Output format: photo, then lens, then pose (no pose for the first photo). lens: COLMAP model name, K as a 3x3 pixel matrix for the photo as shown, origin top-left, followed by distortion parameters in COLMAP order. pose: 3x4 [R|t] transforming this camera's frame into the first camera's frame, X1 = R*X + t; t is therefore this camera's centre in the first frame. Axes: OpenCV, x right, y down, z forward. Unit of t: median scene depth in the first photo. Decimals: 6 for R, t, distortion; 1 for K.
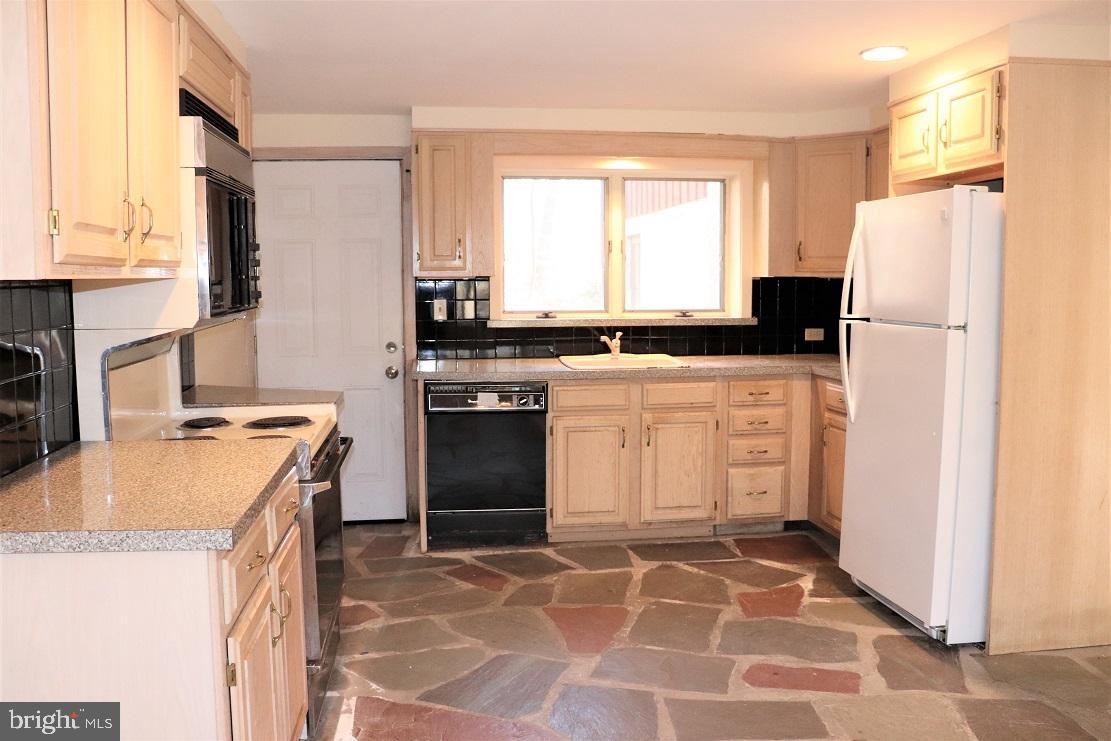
lens RADIAL K [[943.2, 0, 547.6], [0, 943.2, 372.4], [0, 0, 1]] dist [-0.190938, 0.177322]
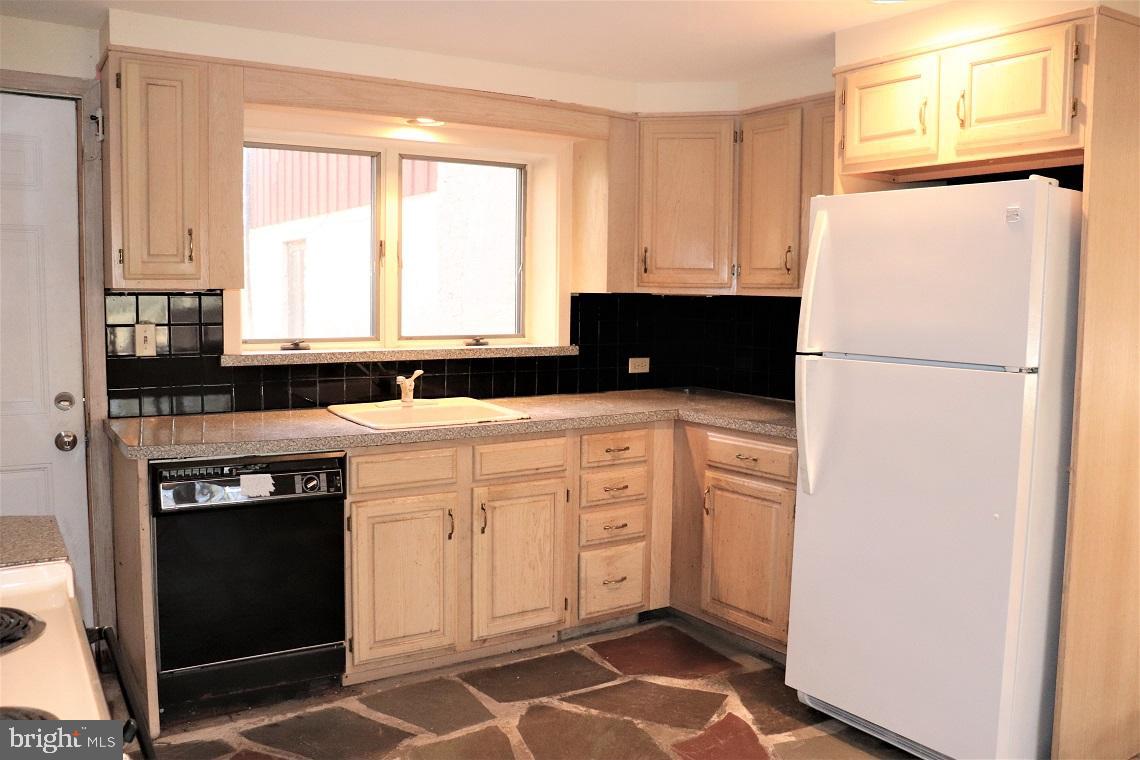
lens RADIAL K [[945.5, 0, 566.2], [0, 945.5, 377.4], [0, 0, 1]] dist [-0.181919, 0.168936]
pose [[0.902438, -0.023213, 0.430194, -0.136234], [0.026835, 0.999637, -0.002354, -0.034819], [-0.429983, 0.013669, 0.902733, 0.338755]]
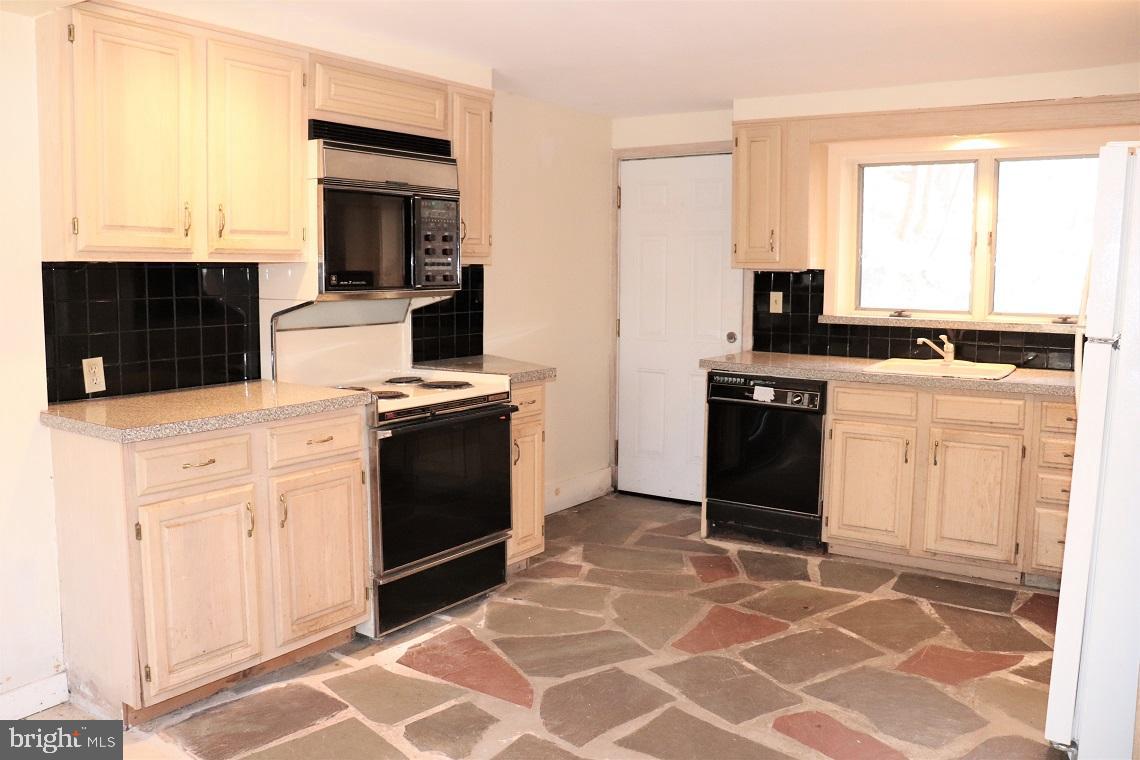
lens RADIAL K [[945.5, 0, 566.2], [0, 945.5, 377.4], [0, 0, 1]] dist [-0.181919, 0.168936]
pose [[0.749693, 0.084795, -0.656331, 0.407155], [-0.078195, 0.996160, 0.039381, -0.010217], [0.657150, 0.021798, 0.753444, 0.123633]]
